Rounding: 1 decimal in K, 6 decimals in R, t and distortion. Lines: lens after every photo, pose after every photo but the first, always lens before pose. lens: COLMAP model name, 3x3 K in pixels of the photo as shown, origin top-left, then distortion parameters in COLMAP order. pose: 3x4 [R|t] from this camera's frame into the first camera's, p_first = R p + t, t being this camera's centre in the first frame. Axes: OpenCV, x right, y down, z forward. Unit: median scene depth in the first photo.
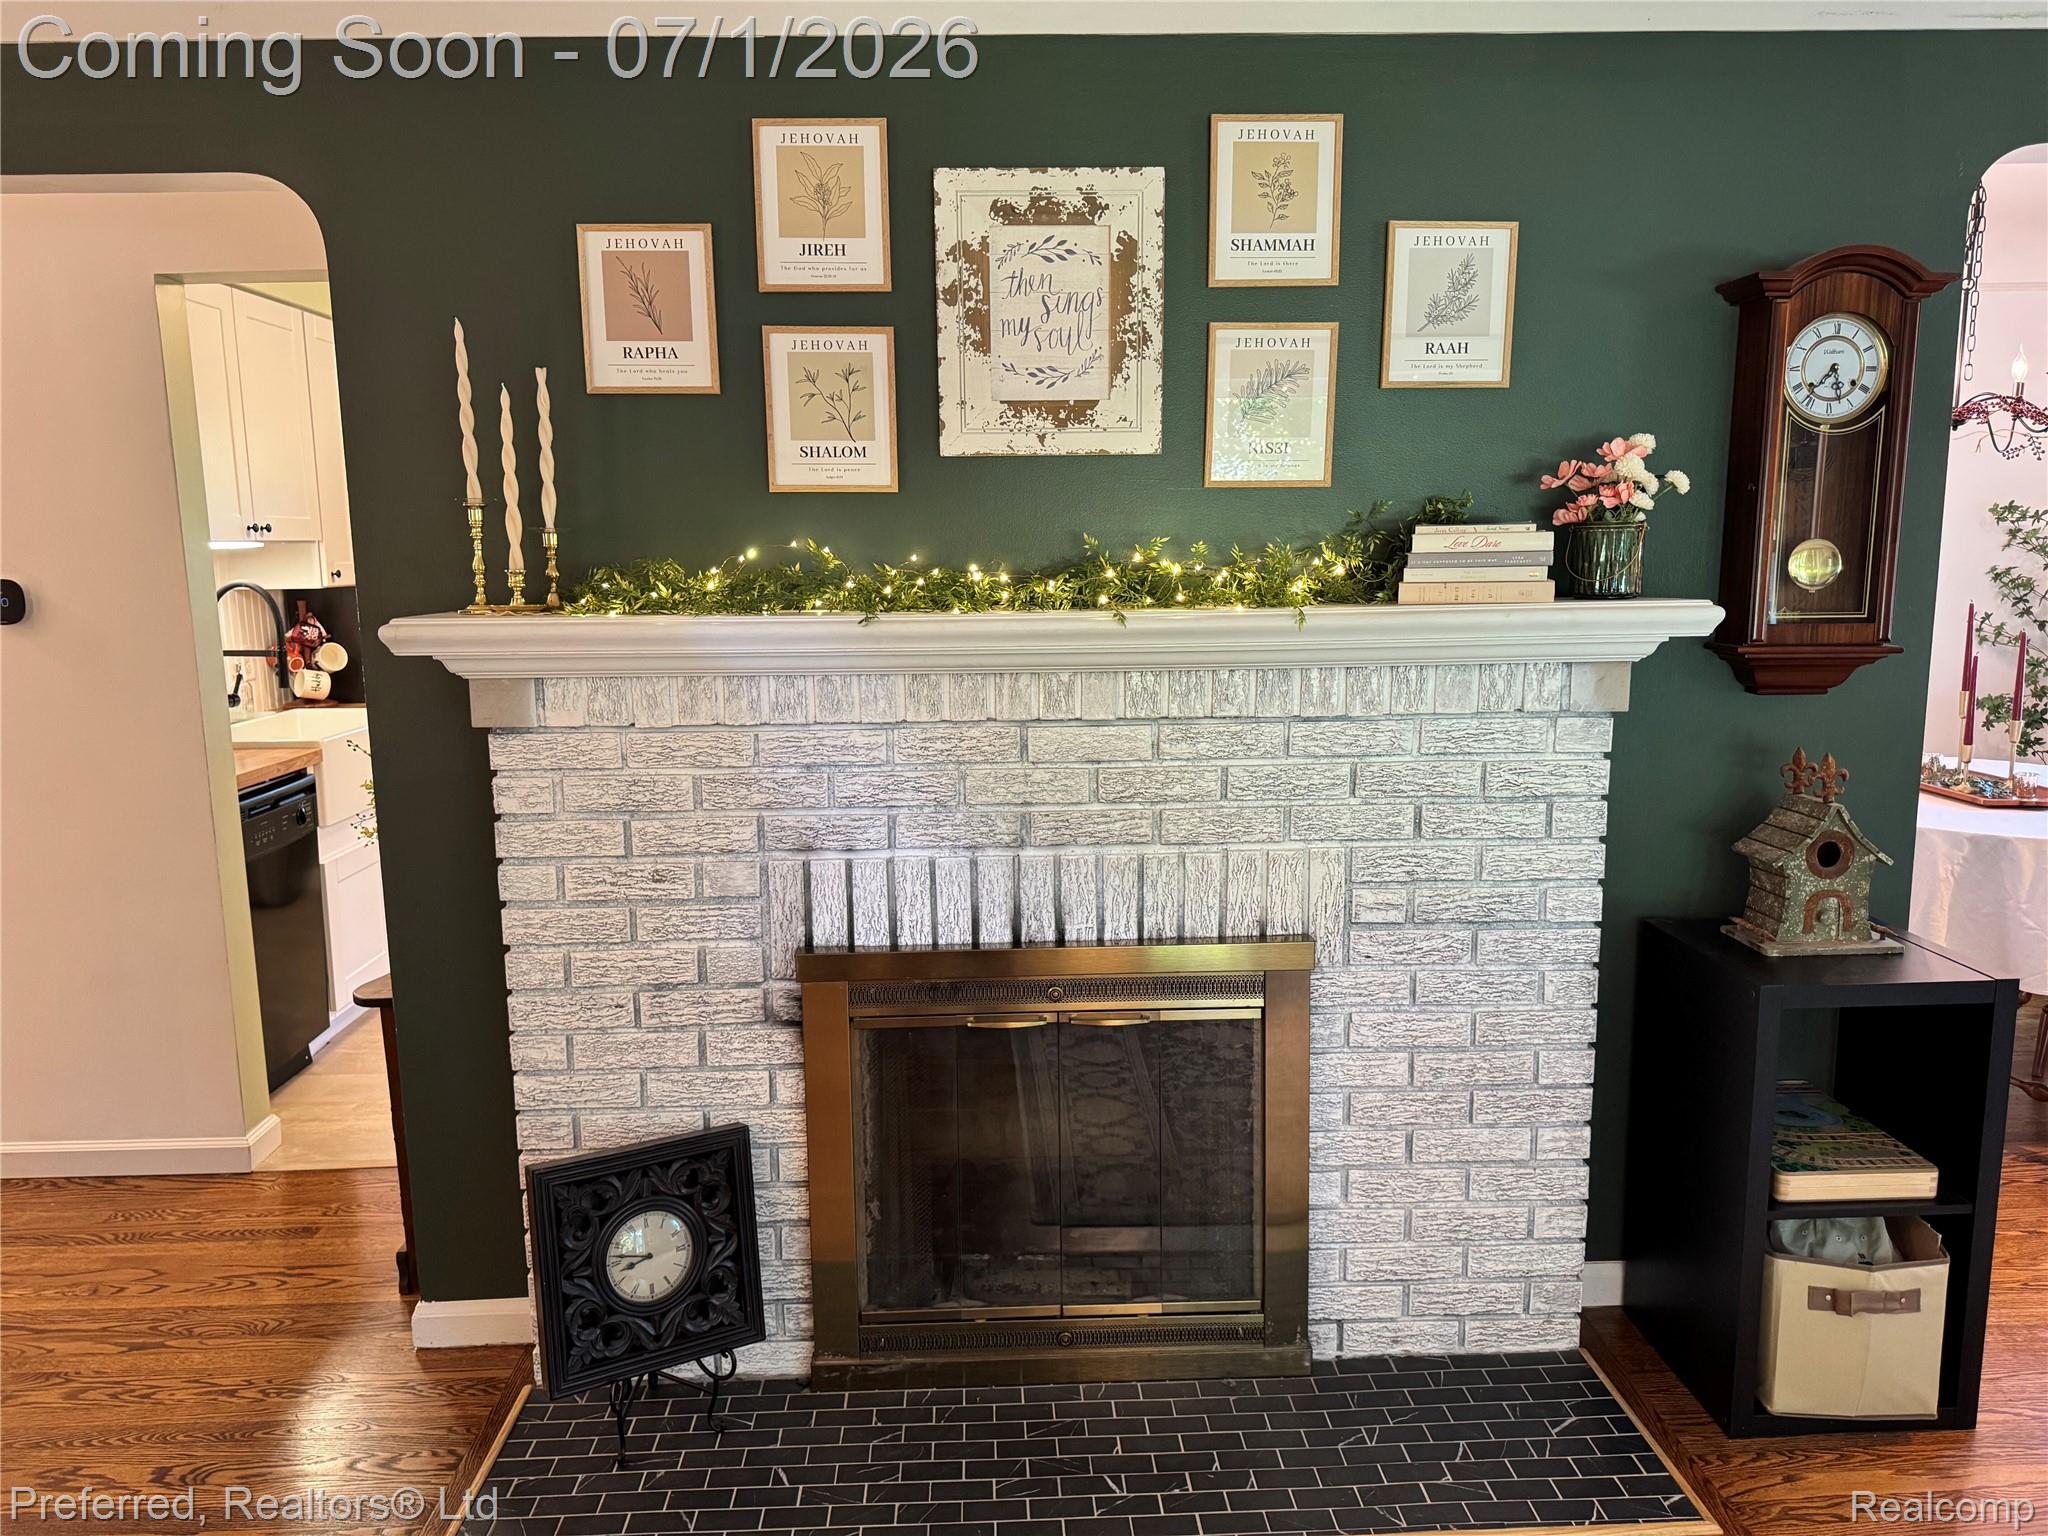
lens RADIAL K [[1447.0, 0, 1024.0], [0, 1447.0, 768.0], [0, 0, 1]] dist [0.102528, -0.146888]
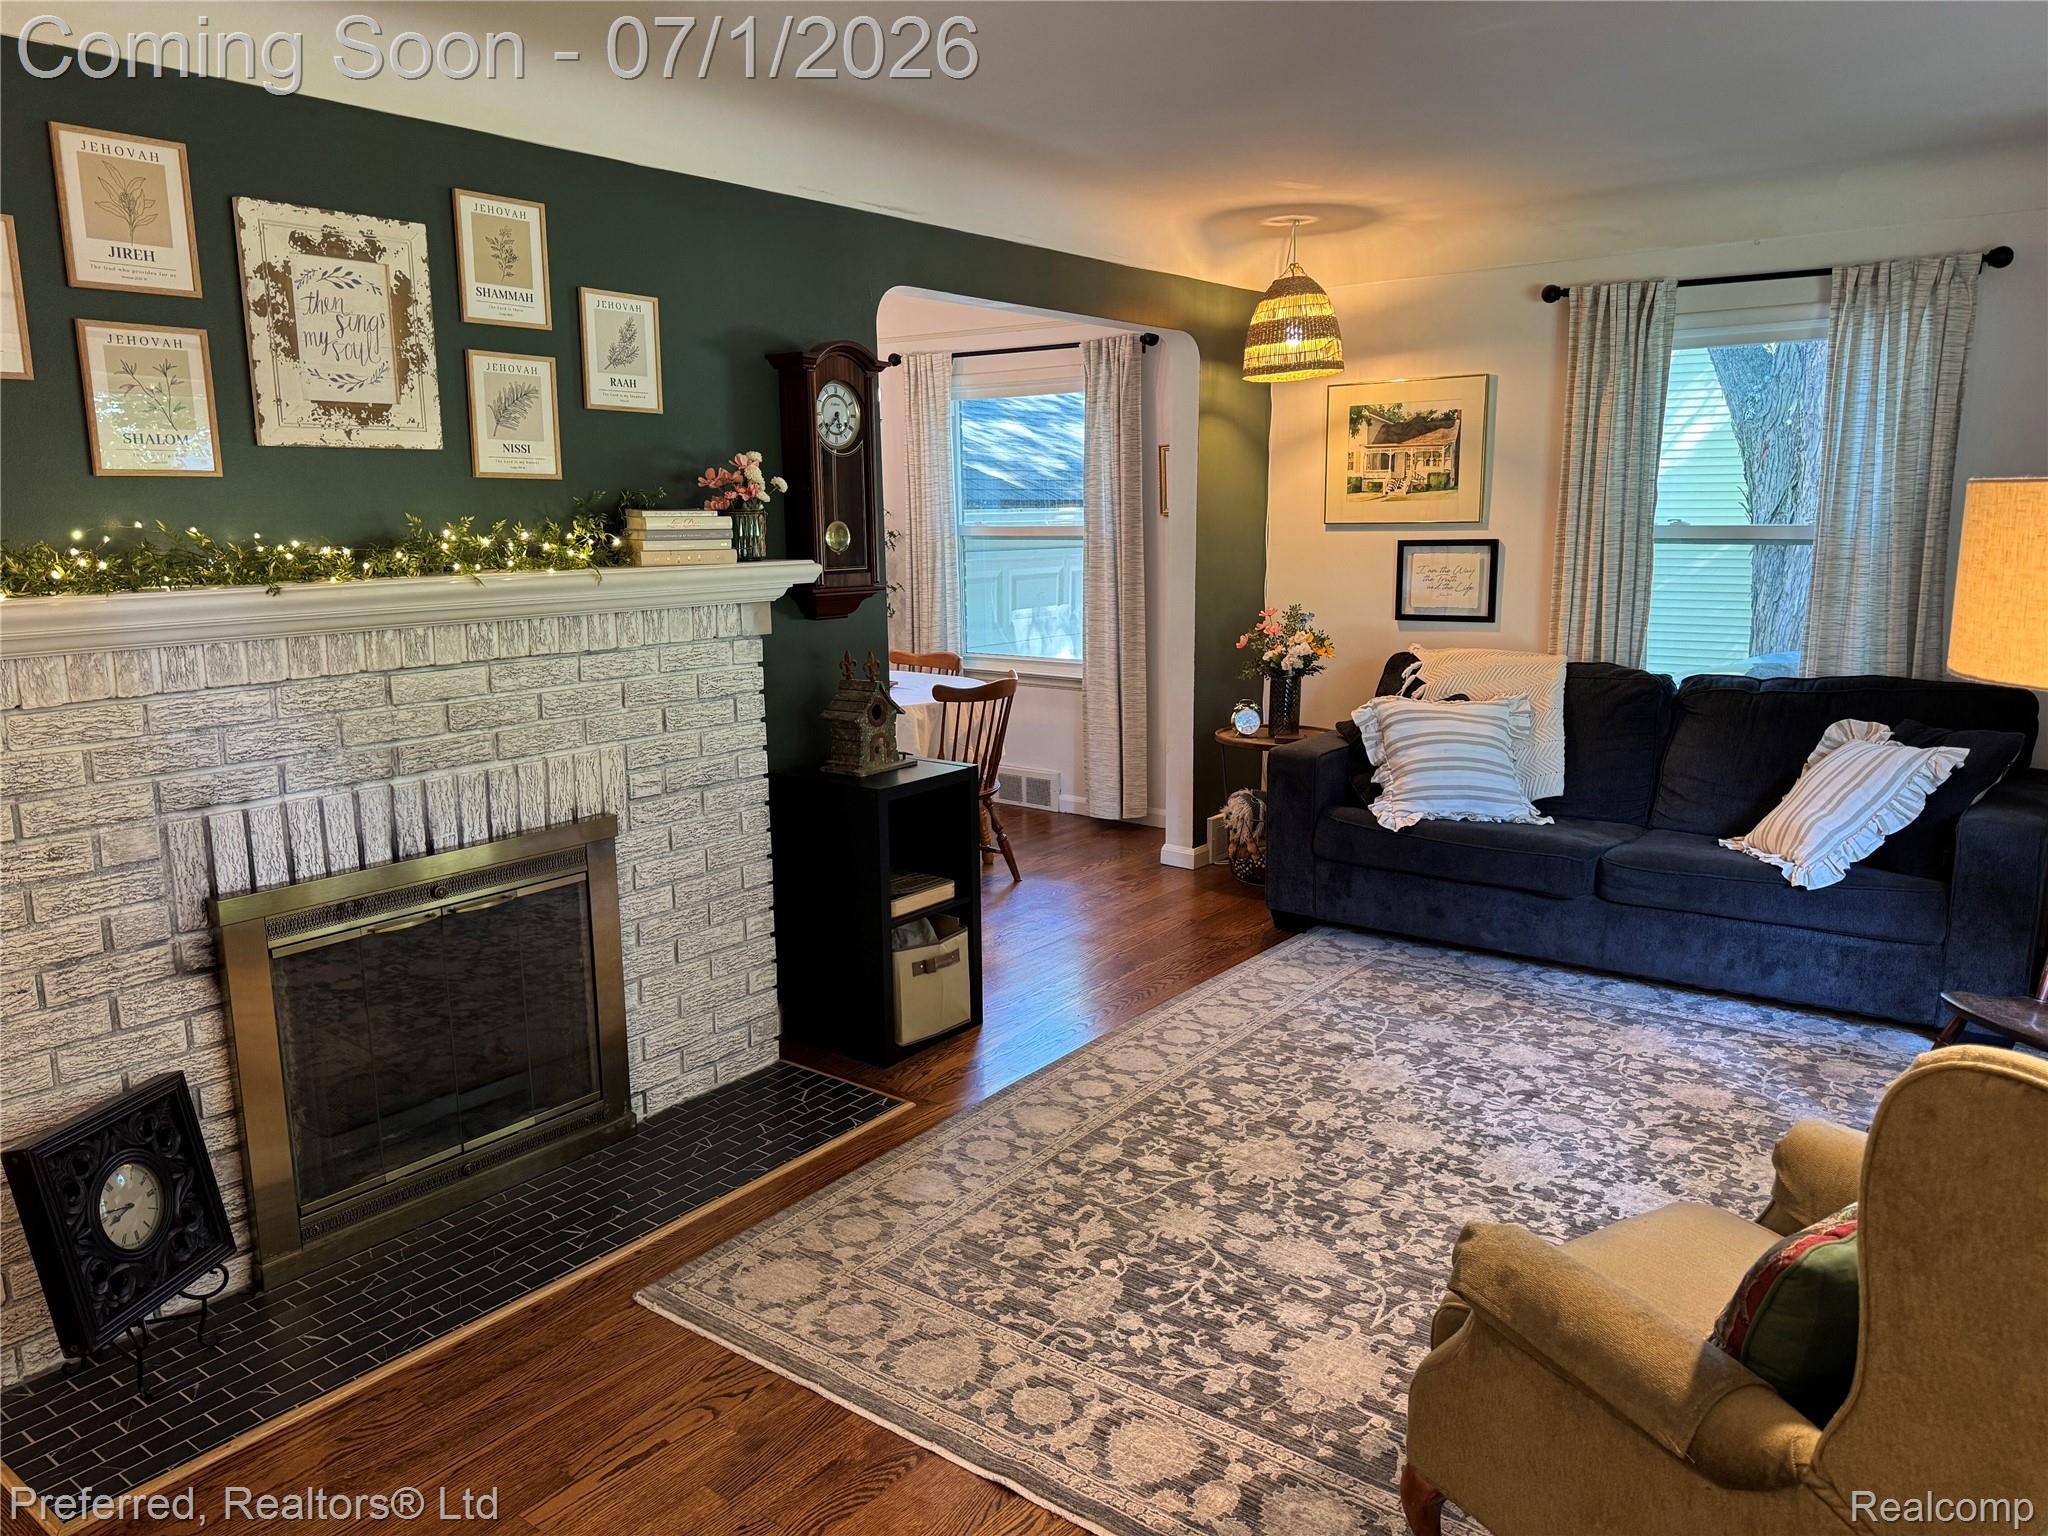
lens RADIAL K [[1447.0, 0, 1024.0], [0, 1447.0, 768.0], [0, 0, 1]] dist [0.102528, -0.146888]
pose [[0.639459, -0.135343, 0.756818, -0.586558], [0.126731, 0.989473, 0.069870, 0.028453], [-0.758308, 0.051233, 0.649880, -0.184365]]
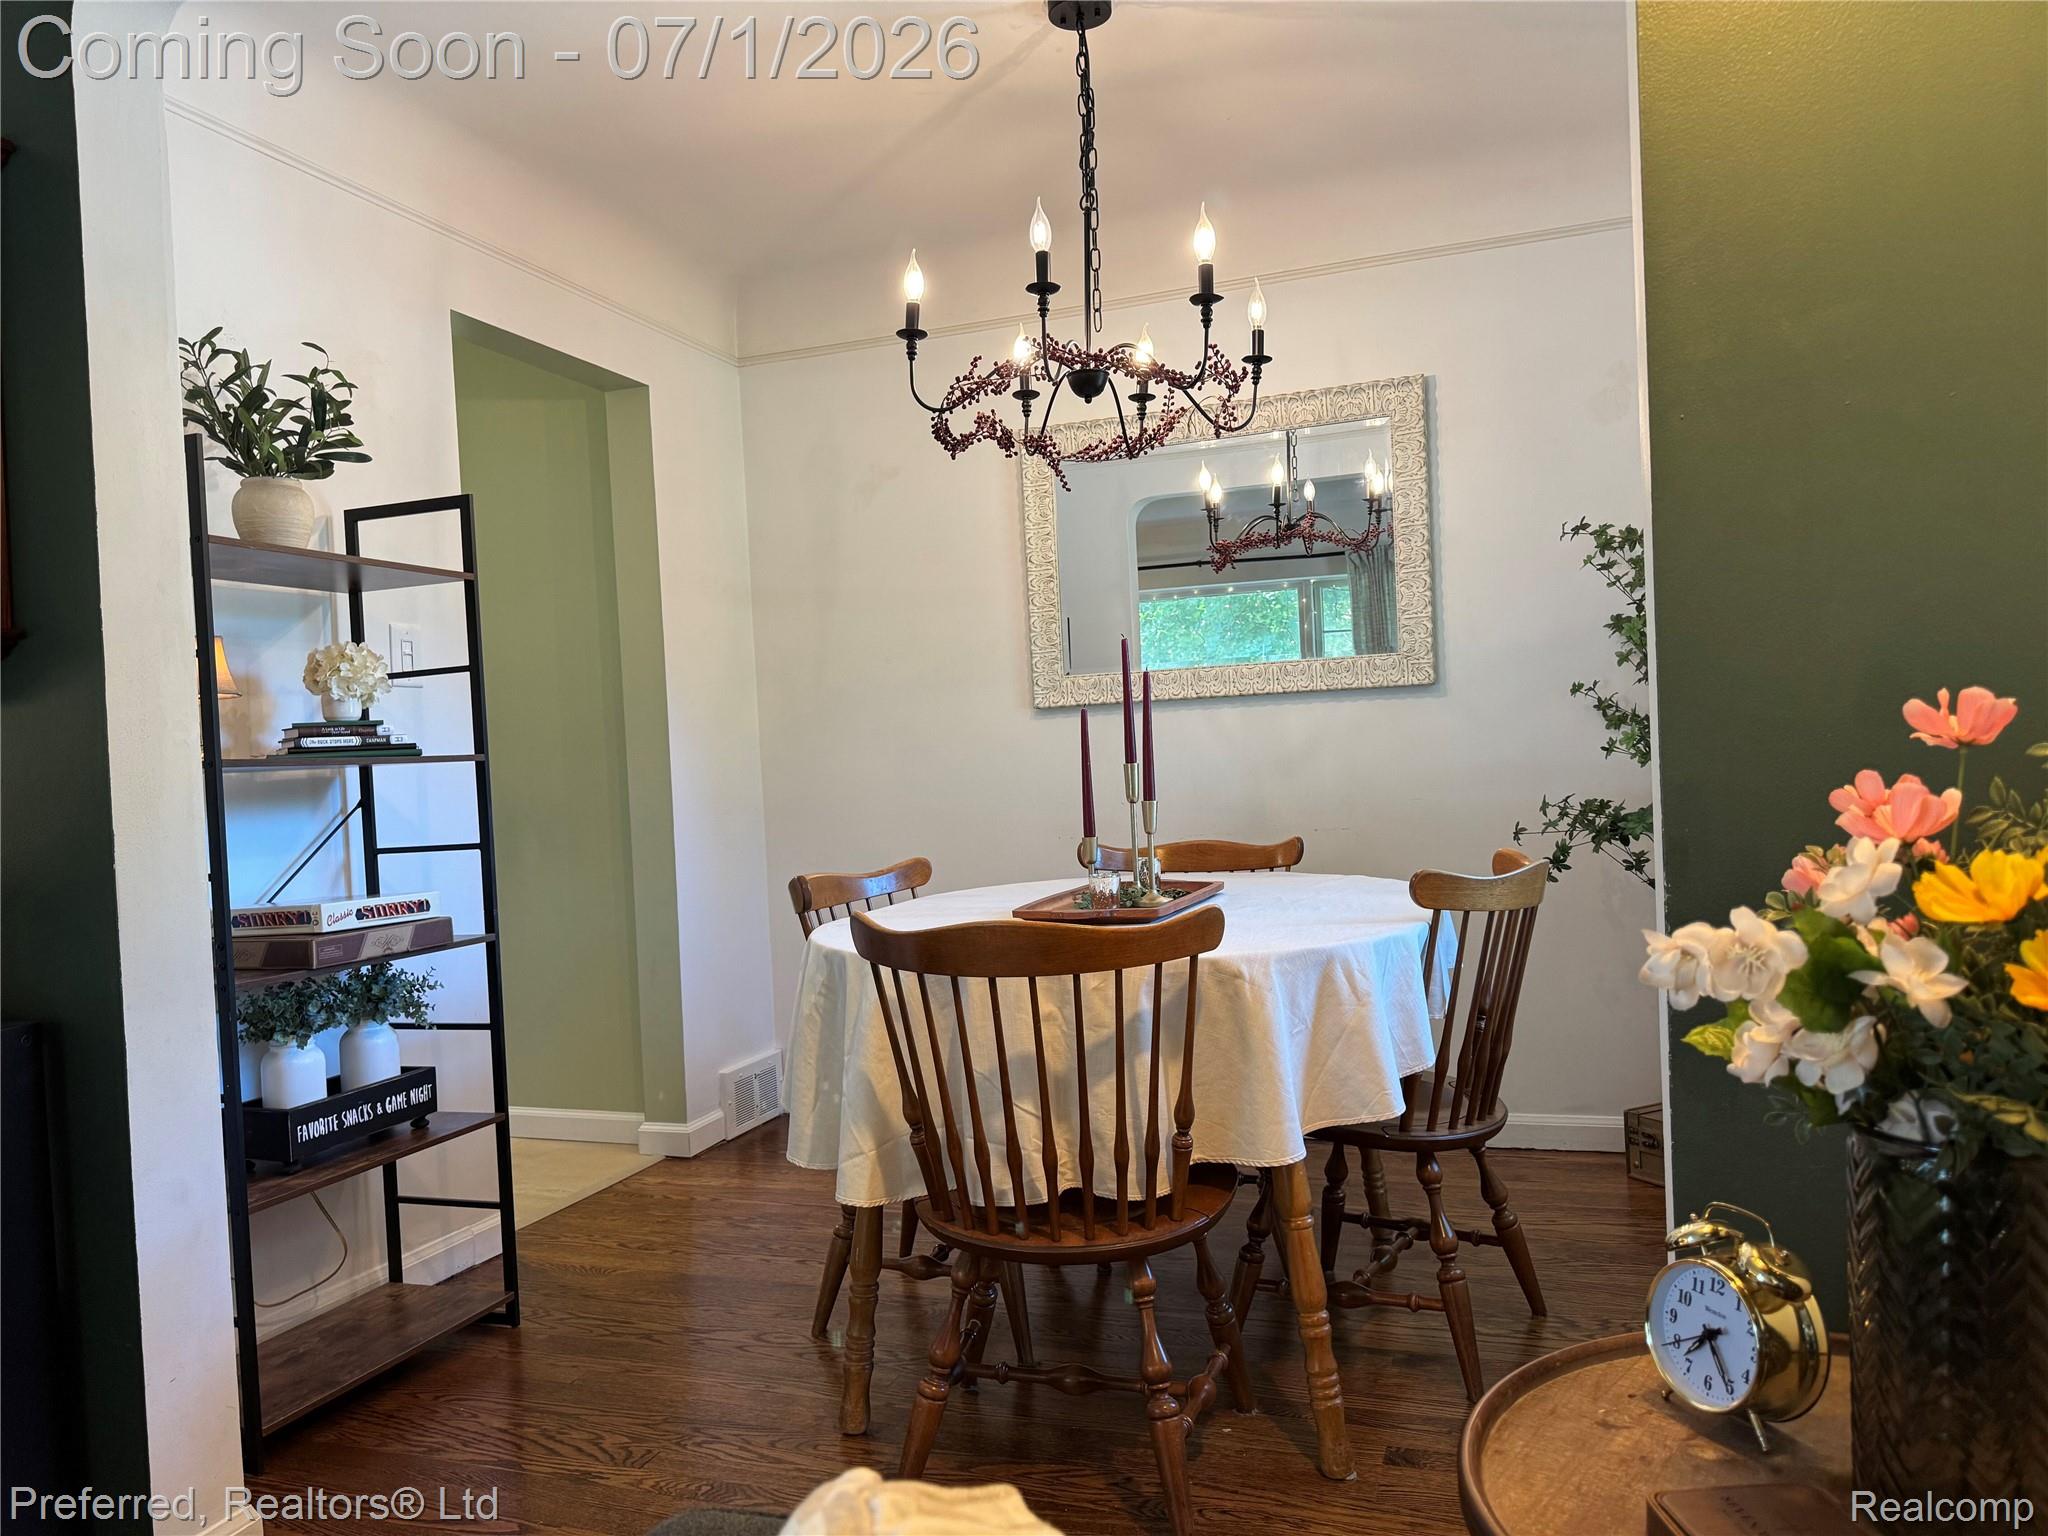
lens RADIAL K [[1437.4, 0, 1024.0], [0, 1437.4, 768.0], [0, 0, 1]] dist [0.049037, -0.056667]
pose [[0.931043, -0.022859, -0.364193, 1.356769], [-0.026055, 0.991324, -0.128831, 0.062577], [0.363978, 0.129436, 0.922370, 0.570823]]
